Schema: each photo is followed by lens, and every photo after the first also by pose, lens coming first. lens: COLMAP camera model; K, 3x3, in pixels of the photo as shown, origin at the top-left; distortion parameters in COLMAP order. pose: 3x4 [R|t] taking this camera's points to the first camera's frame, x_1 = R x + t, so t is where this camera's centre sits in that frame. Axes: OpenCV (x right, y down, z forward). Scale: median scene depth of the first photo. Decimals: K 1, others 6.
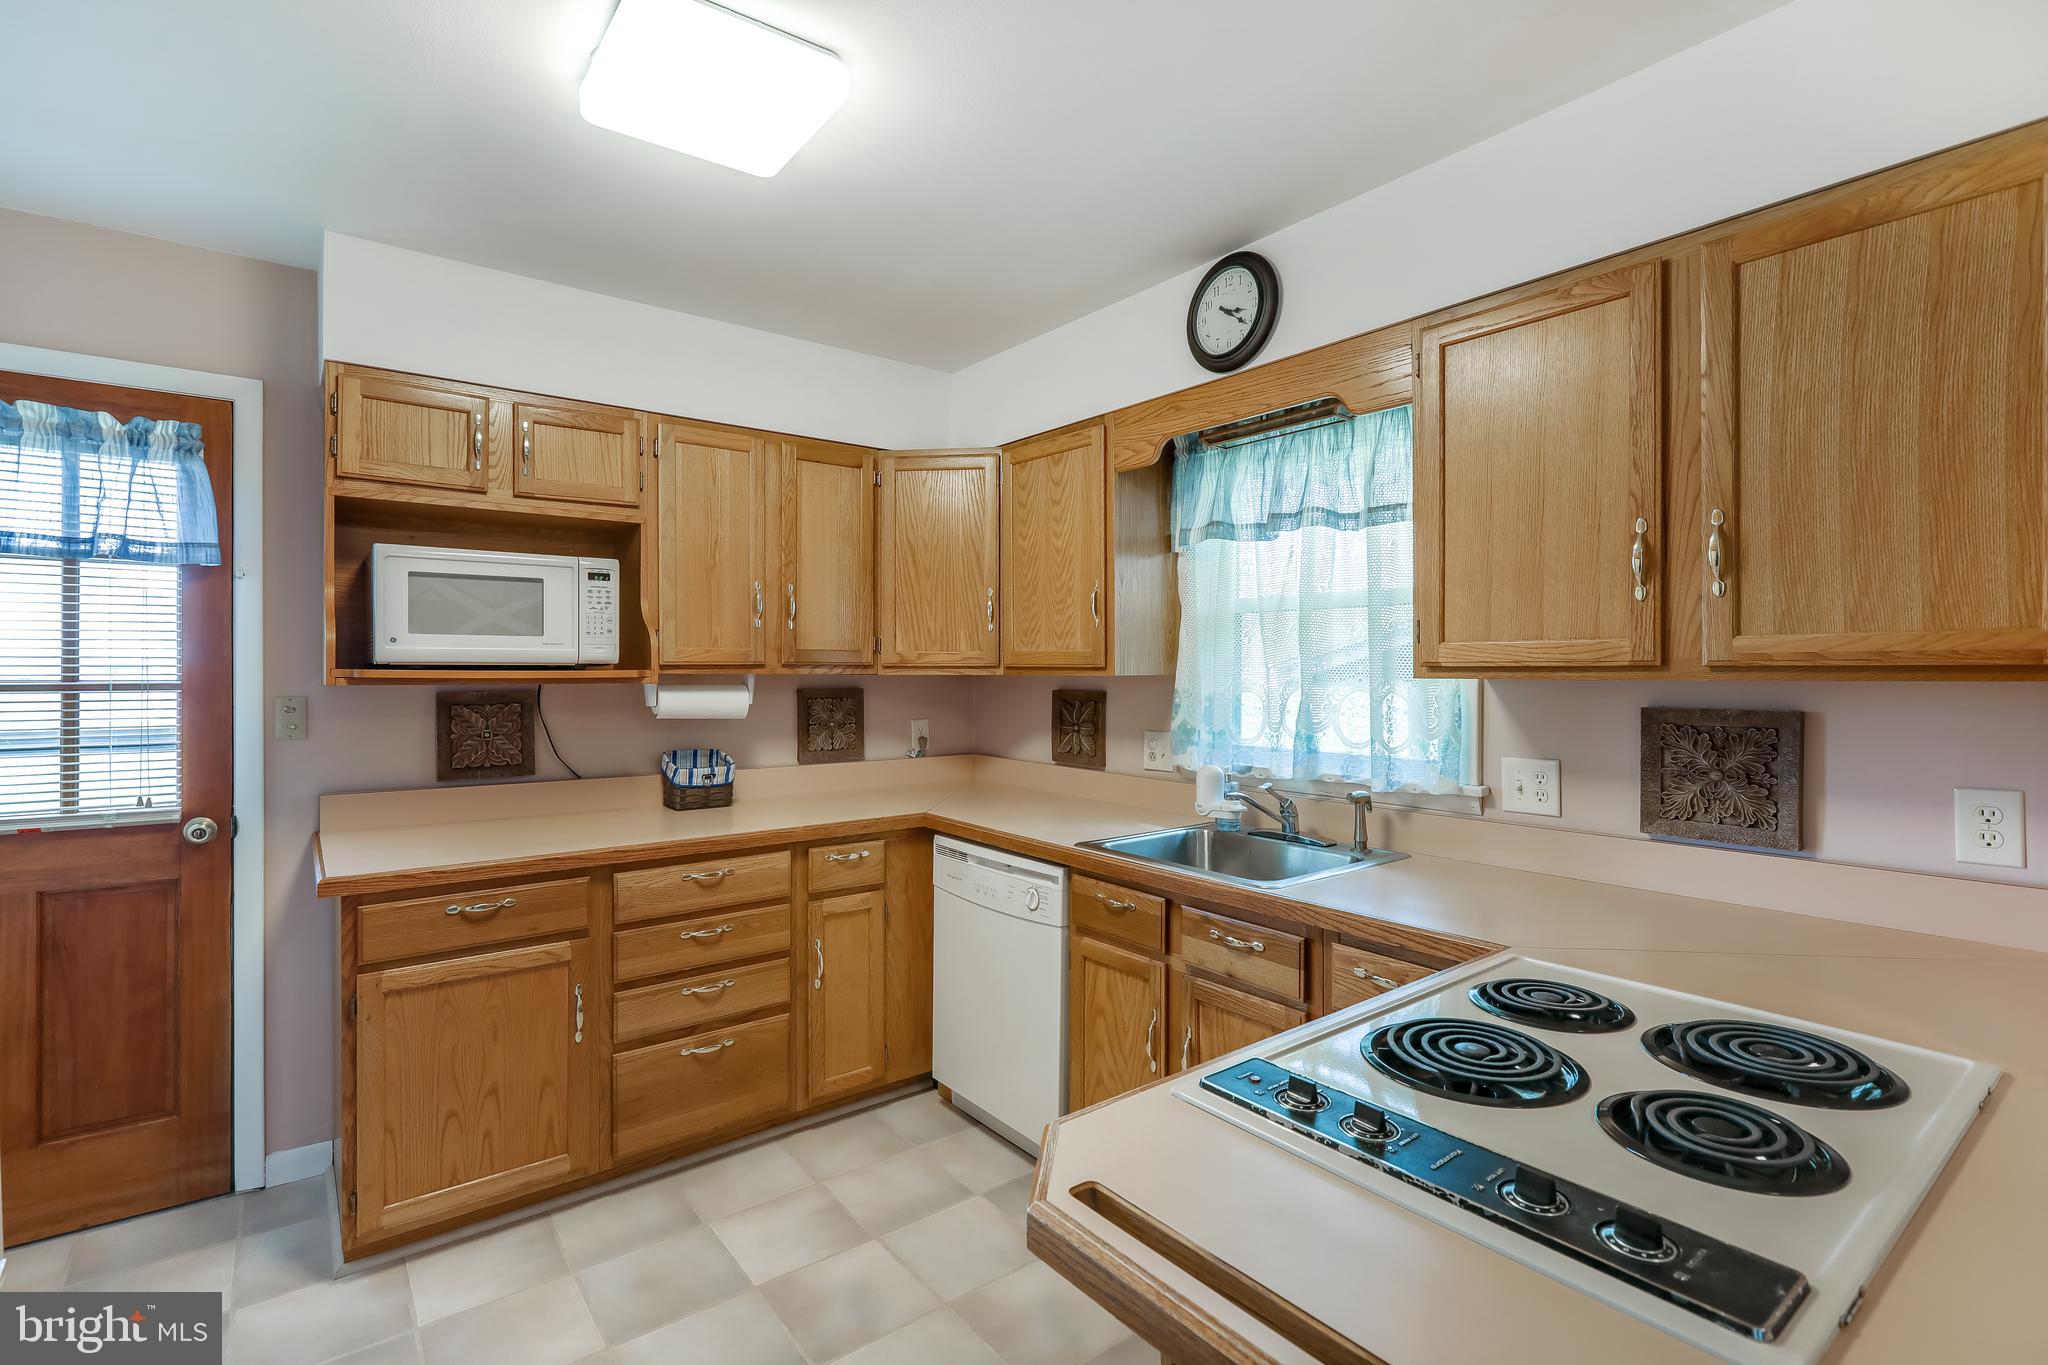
lens RADIAL K [[952.7, 0, 1004.7], [0, 952.7, 682.0], [0, 0, 1]] dist [-0.002840, 0.001360]
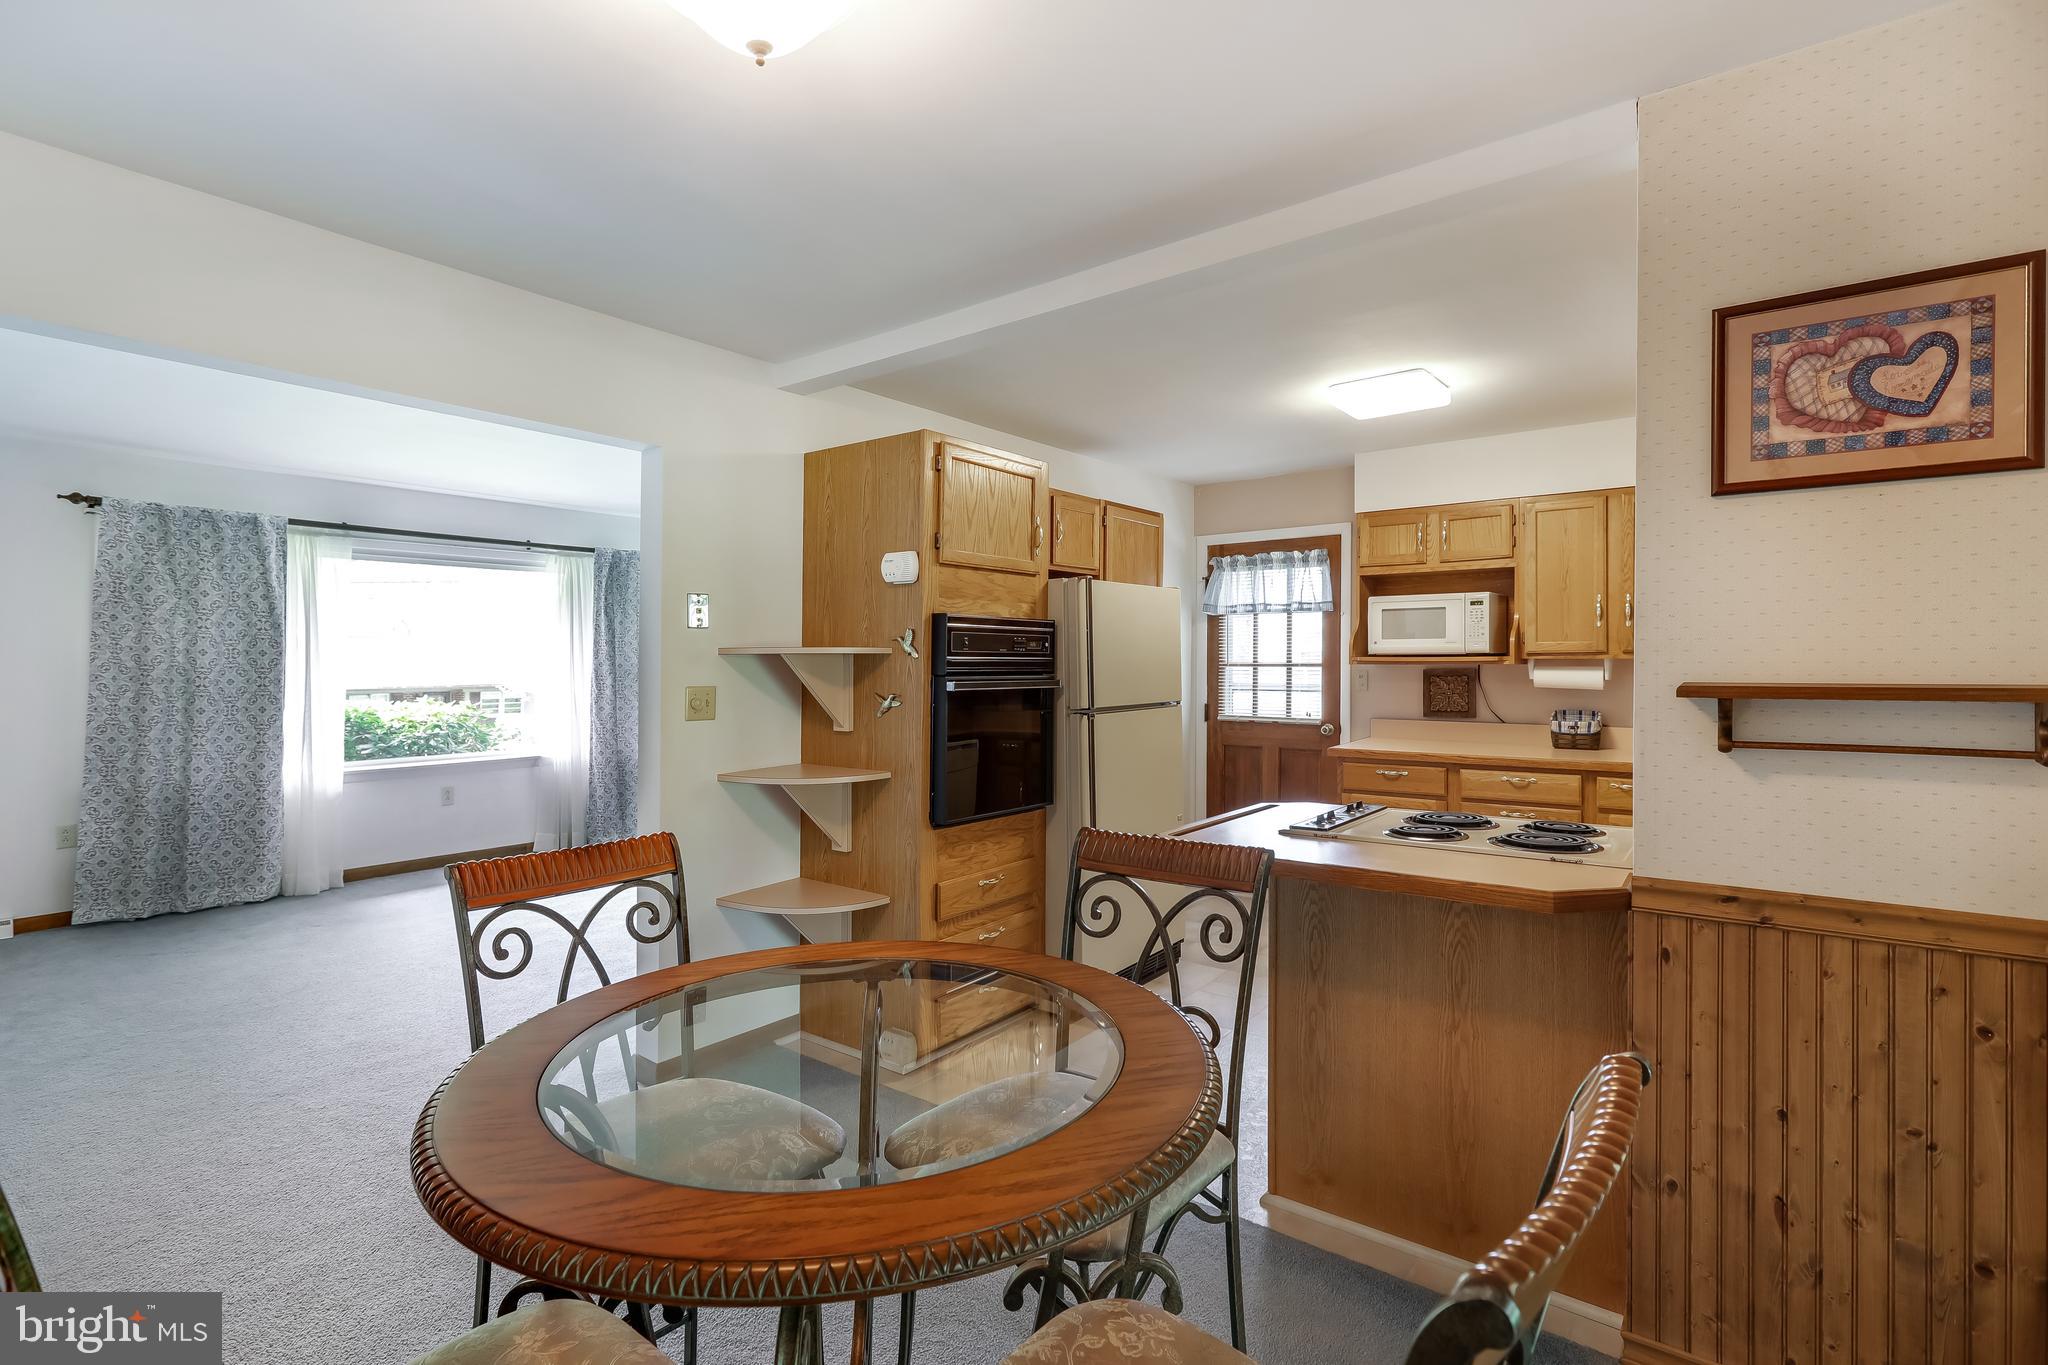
lens RADIAL K [[952.7, 0, 1009.5], [0, 952.7, 652.6], [0, 0, 1]] dist [-0.002840, 0.001360]
pose [[0.264016, -0.009467, -0.964472, 1.092550], [-0.003239, 0.999937, -0.010702, 0.001050], [0.964513, 0.005949, 0.263969, -0.302828]]
